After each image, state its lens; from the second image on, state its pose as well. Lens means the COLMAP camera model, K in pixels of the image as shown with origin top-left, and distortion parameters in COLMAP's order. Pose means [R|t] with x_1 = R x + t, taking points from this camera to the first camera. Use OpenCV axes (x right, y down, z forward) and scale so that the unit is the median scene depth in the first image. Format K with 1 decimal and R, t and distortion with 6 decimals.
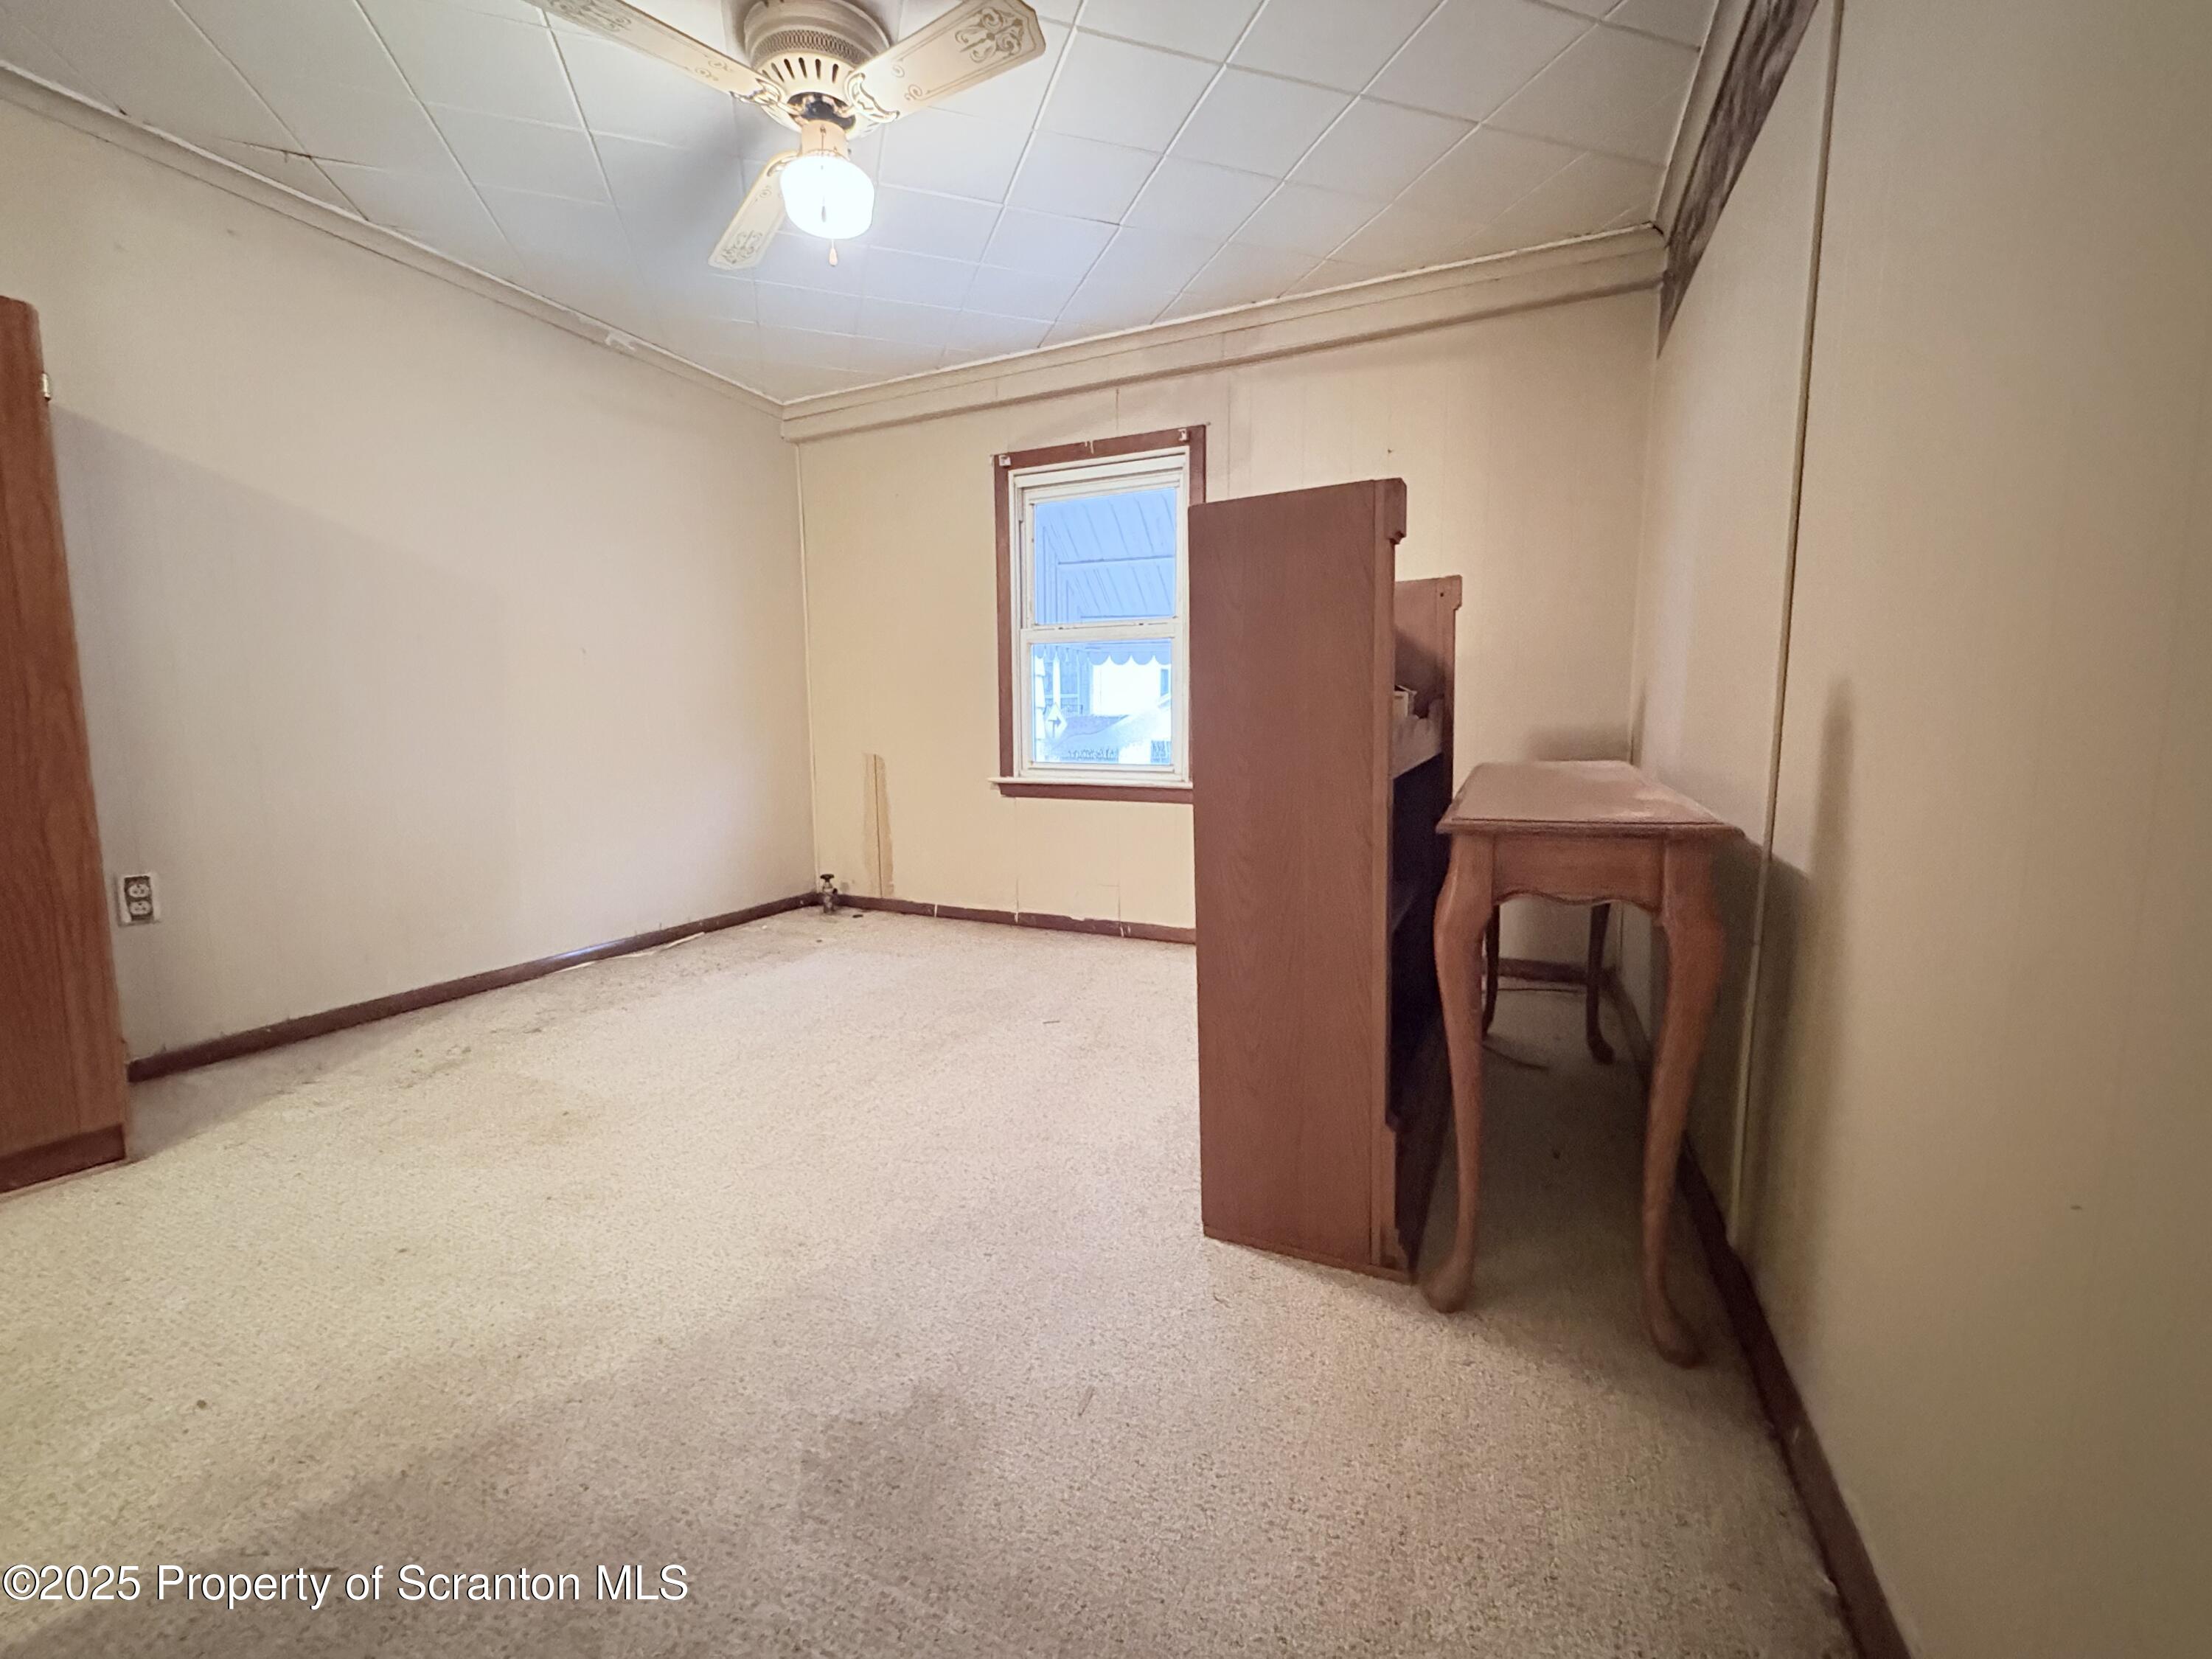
lens RADIAL K [[880.5, 0, 1105.3], [0, 880.5, 827.4], [0, 0, 1]] dist [0.000441, -0.000460]
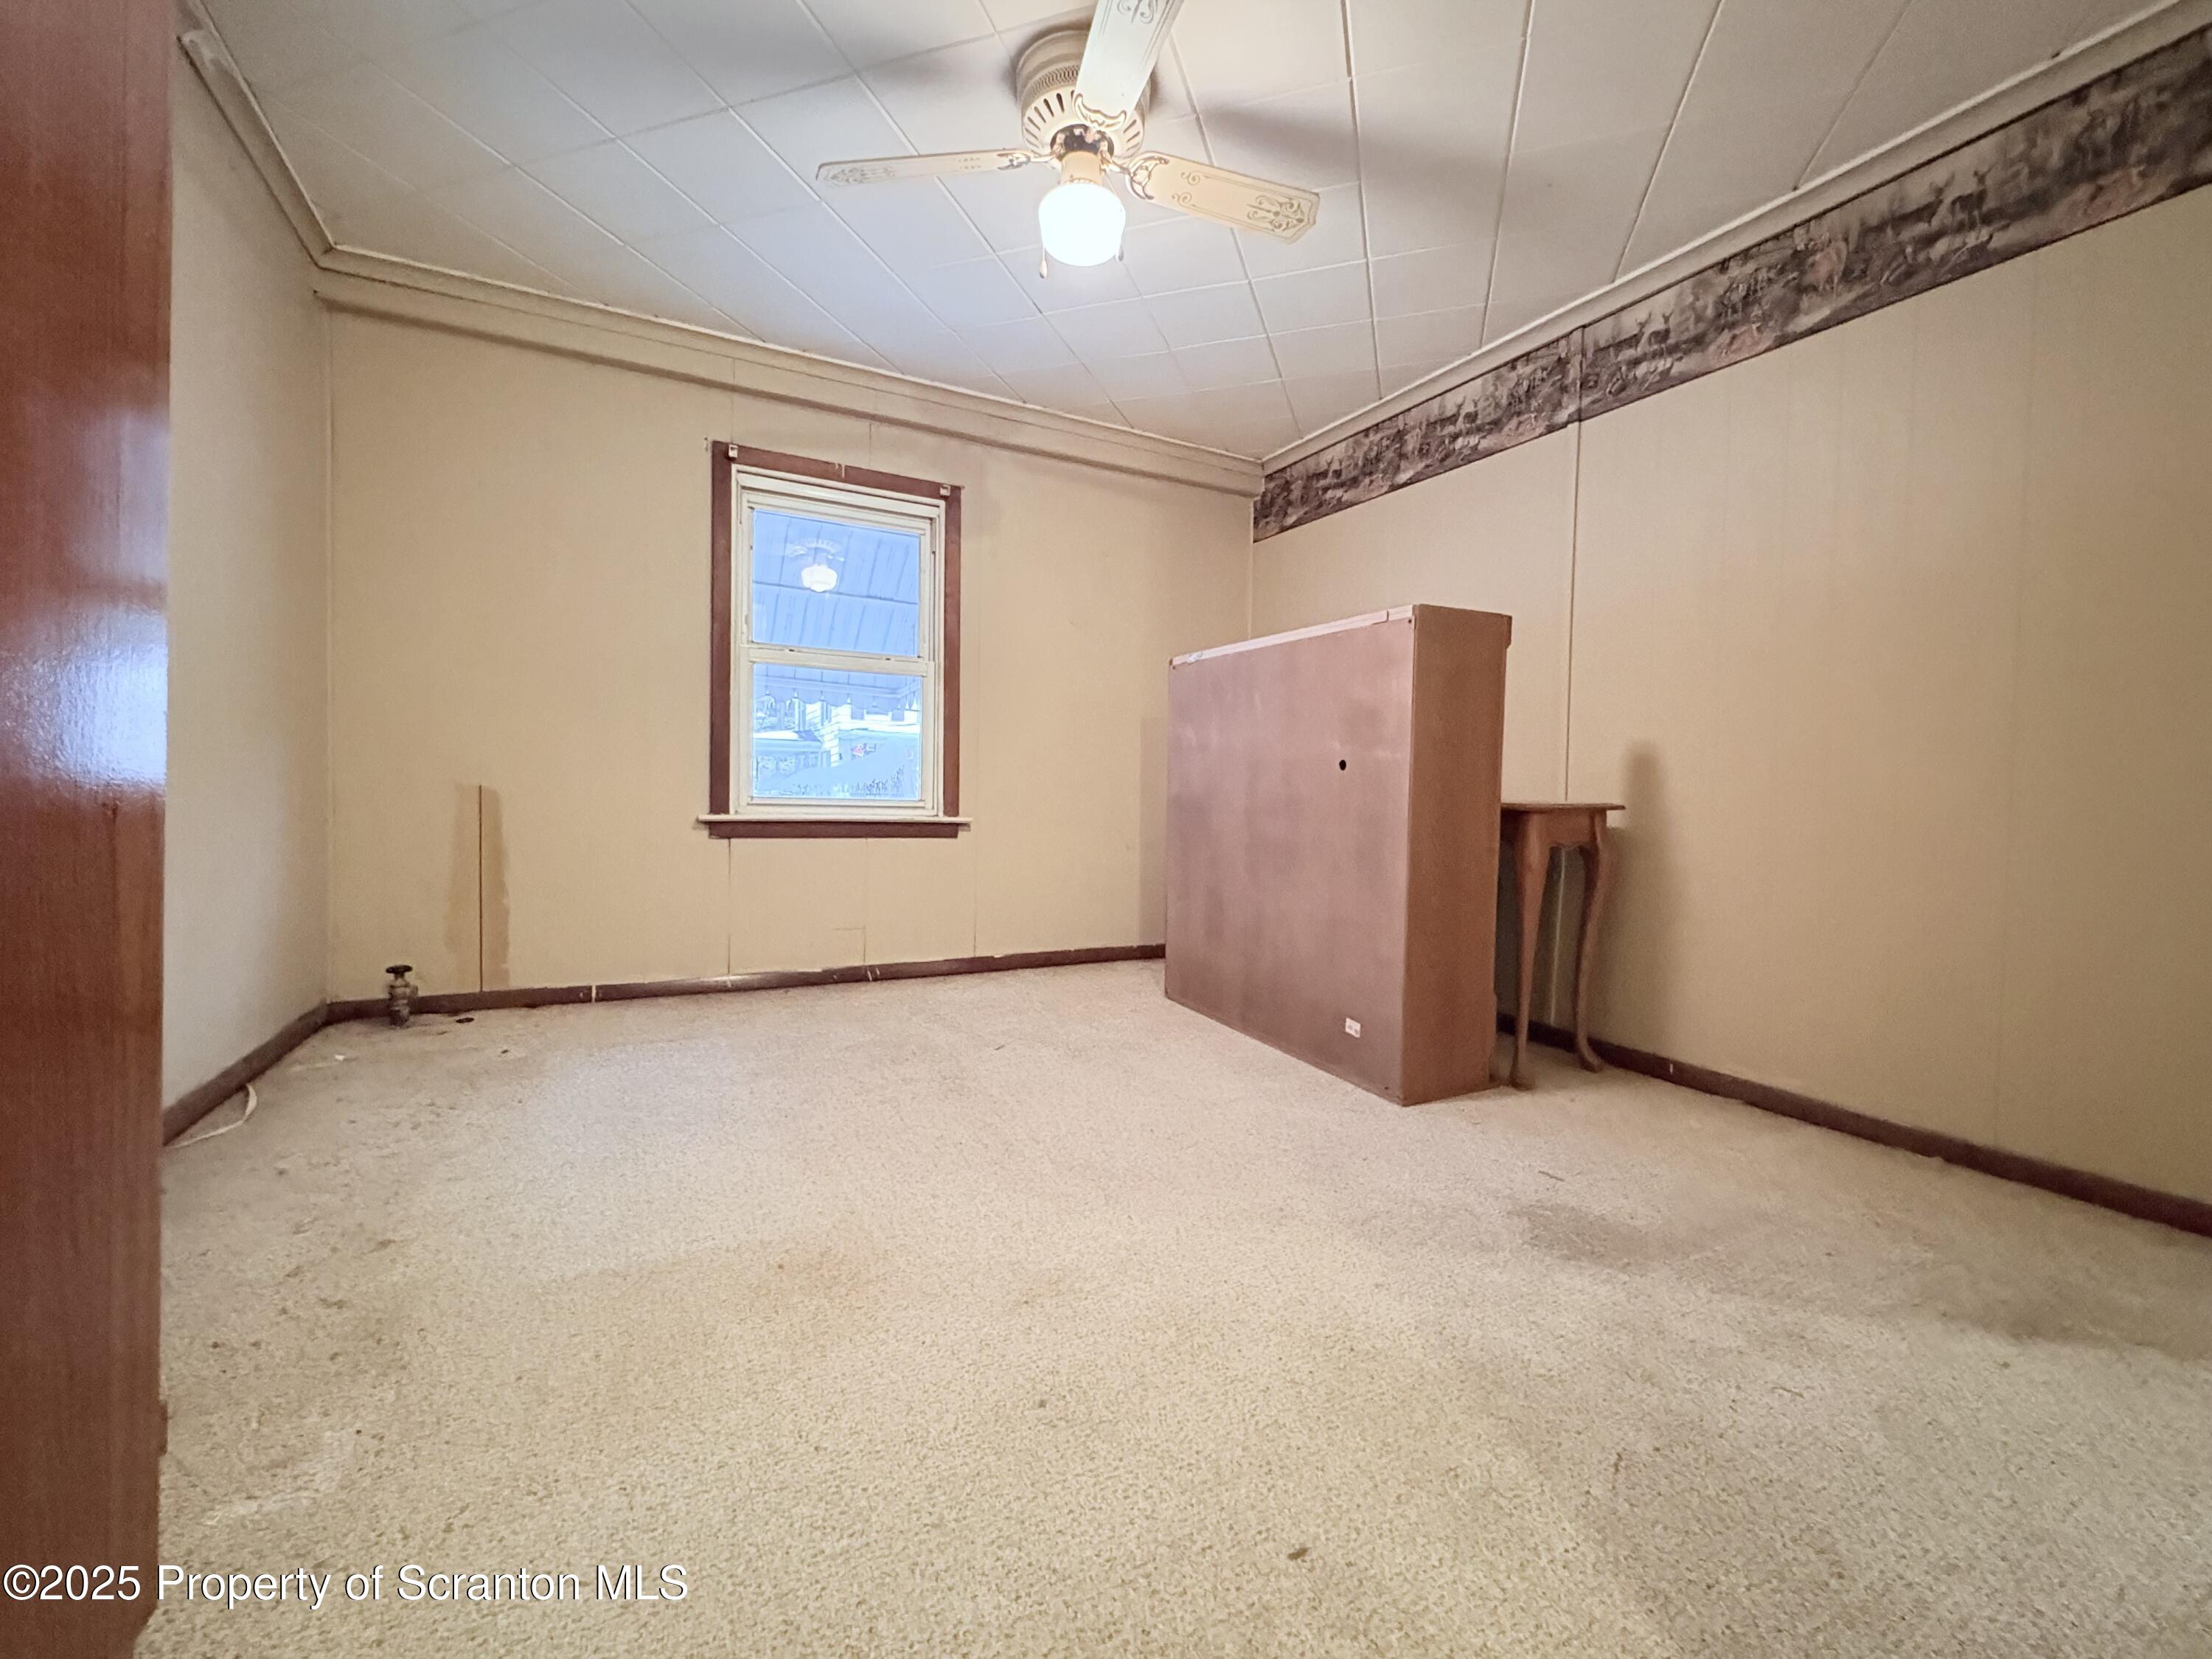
lens RADIAL K [[880.5, 0, 1101.9], [0, 880.5, 826.3], [0, 0, 1]] dist [0.000441, -0.000460]
pose [[0.620088, -0.007633, 0.784495, -0.577974], [0.071397, 0.996352, -0.046740, 0.020564], [-0.781276, 0.084993, 0.618371, 0.207523]]
